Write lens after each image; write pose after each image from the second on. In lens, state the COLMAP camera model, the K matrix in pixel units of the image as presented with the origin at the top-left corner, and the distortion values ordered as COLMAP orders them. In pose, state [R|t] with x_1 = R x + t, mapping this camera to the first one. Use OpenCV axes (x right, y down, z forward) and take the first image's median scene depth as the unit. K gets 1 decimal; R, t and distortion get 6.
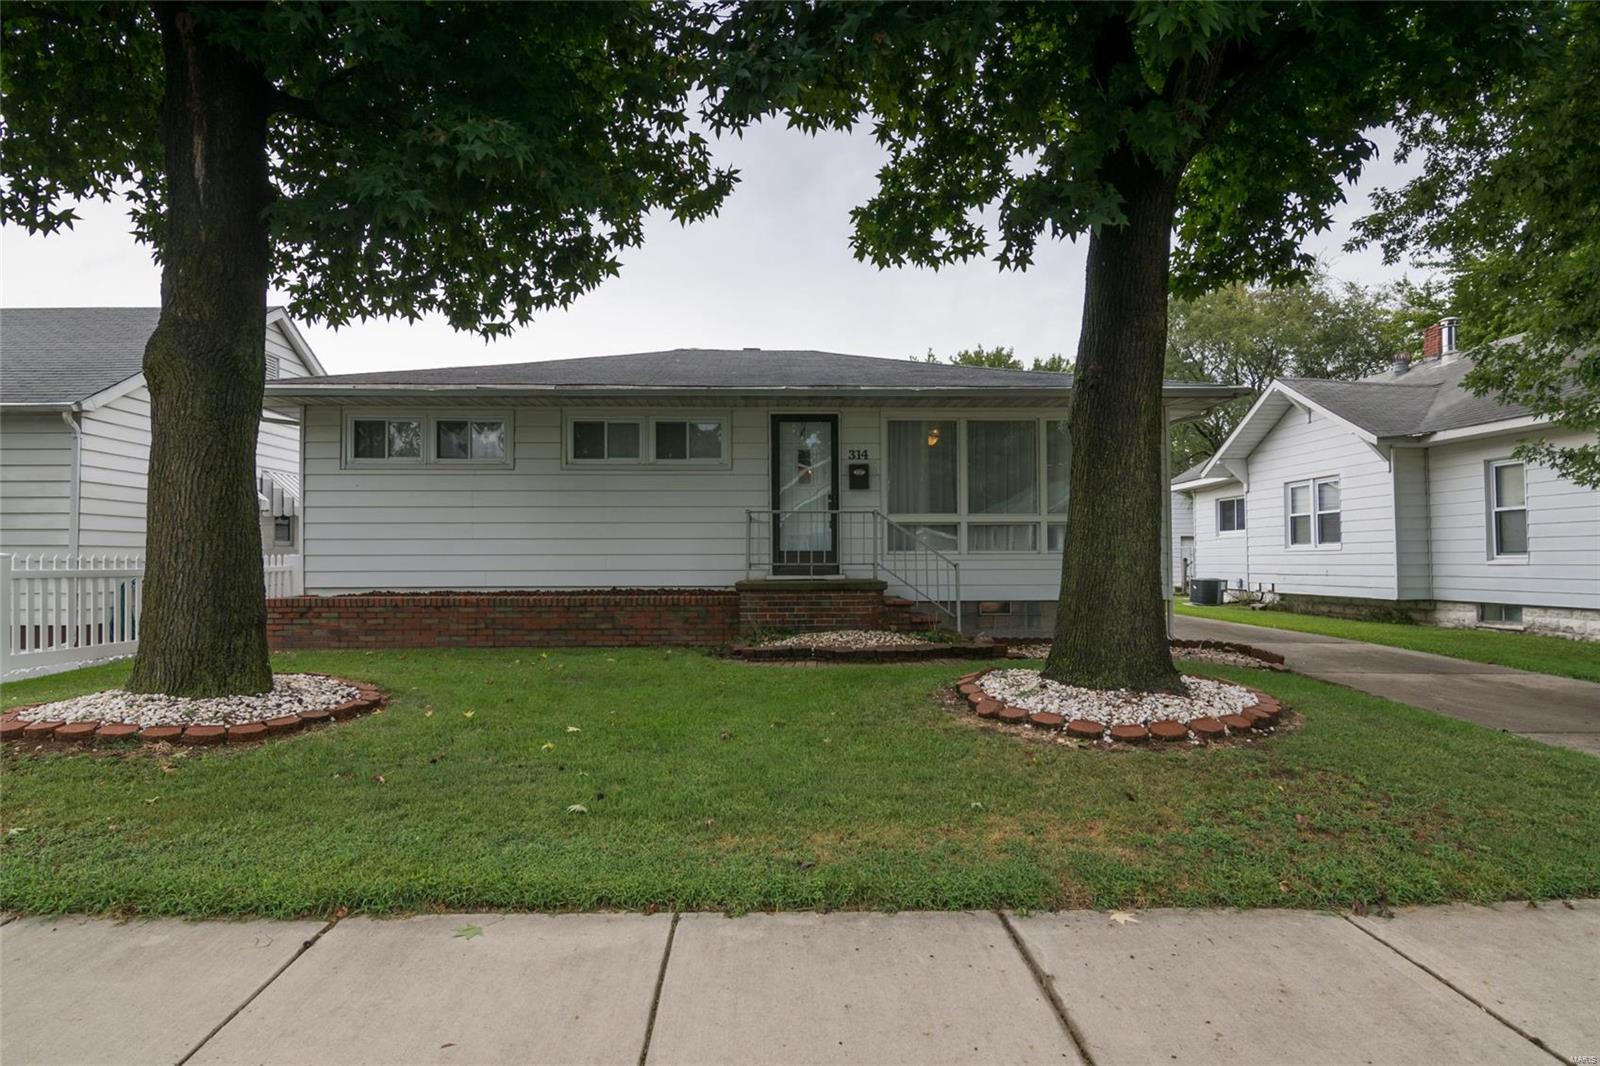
lens RADIAL K [[819.2, 0, 796.5], [0, 819.2, 542.8], [0, 0, 1]] dist [-0.014562, -0.000504]
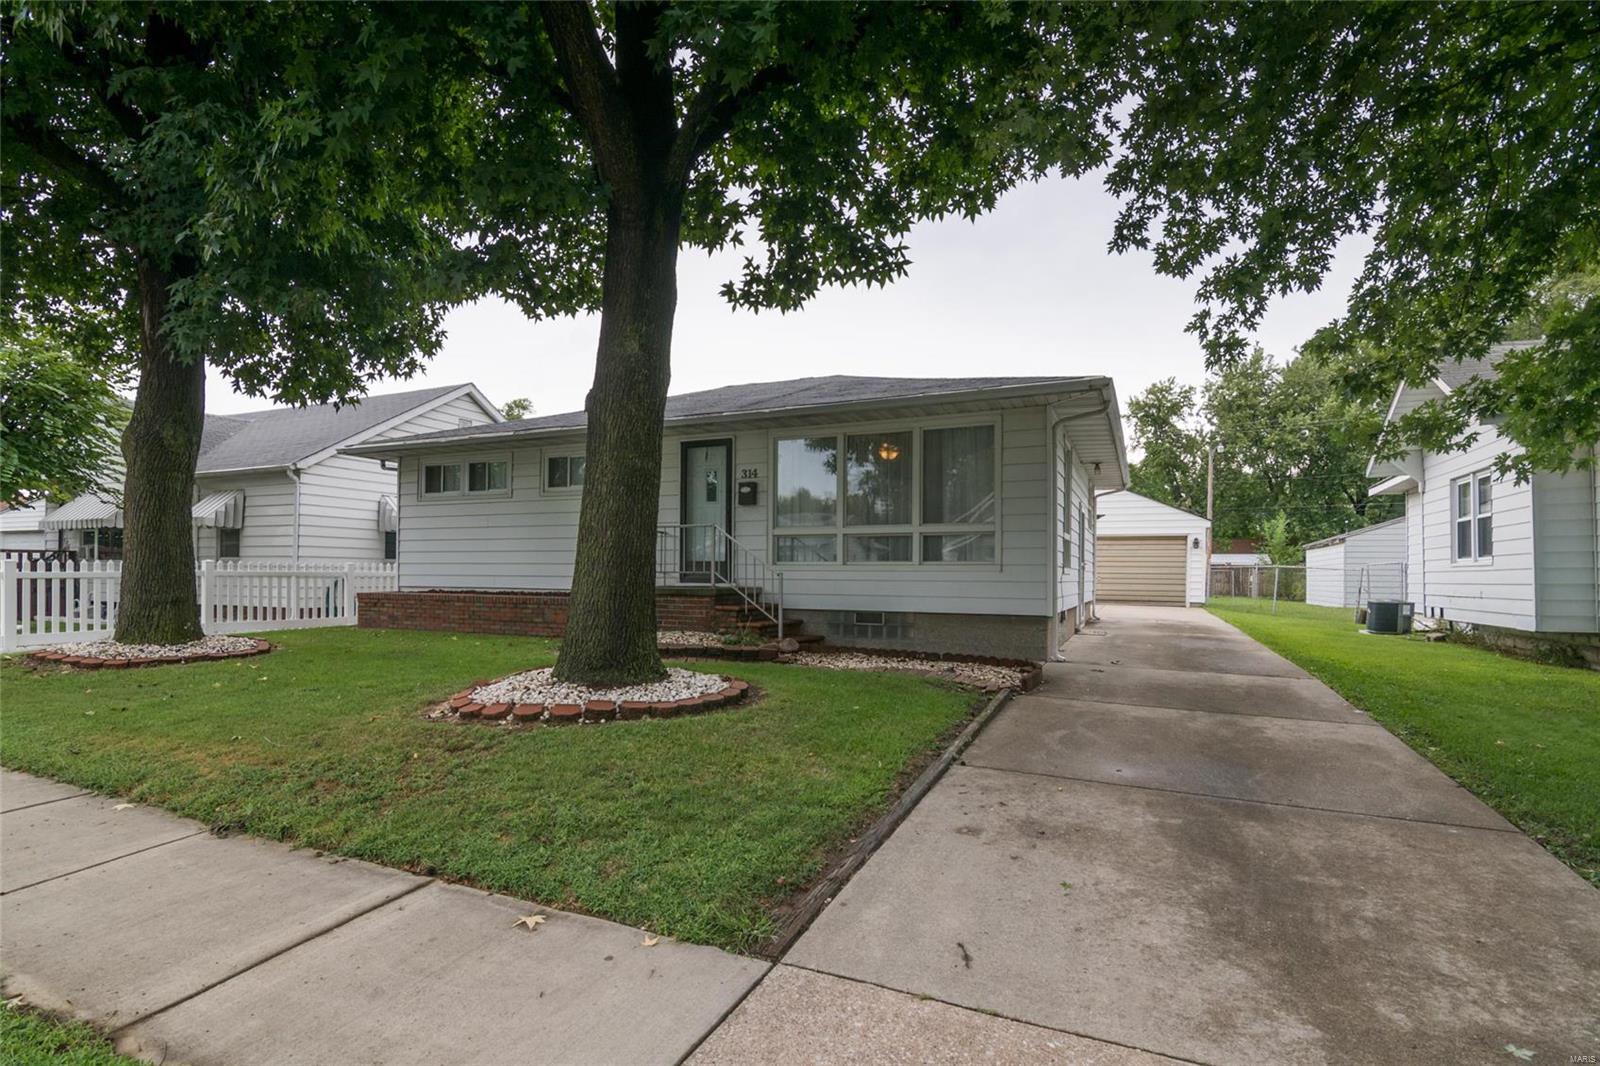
lens RADIAL K [[776.7, 0, 777.2], [0, 776.7, 561.5], [0, 0, 1]] dist [-0.017595, -0.001394]
pose [[0.897265, 0.003199, -0.441482, 0.570938], [-0.001837, 0.999992, 0.003512, 0.006174], [0.441489, -0.002340, 0.897263, 0.085335]]
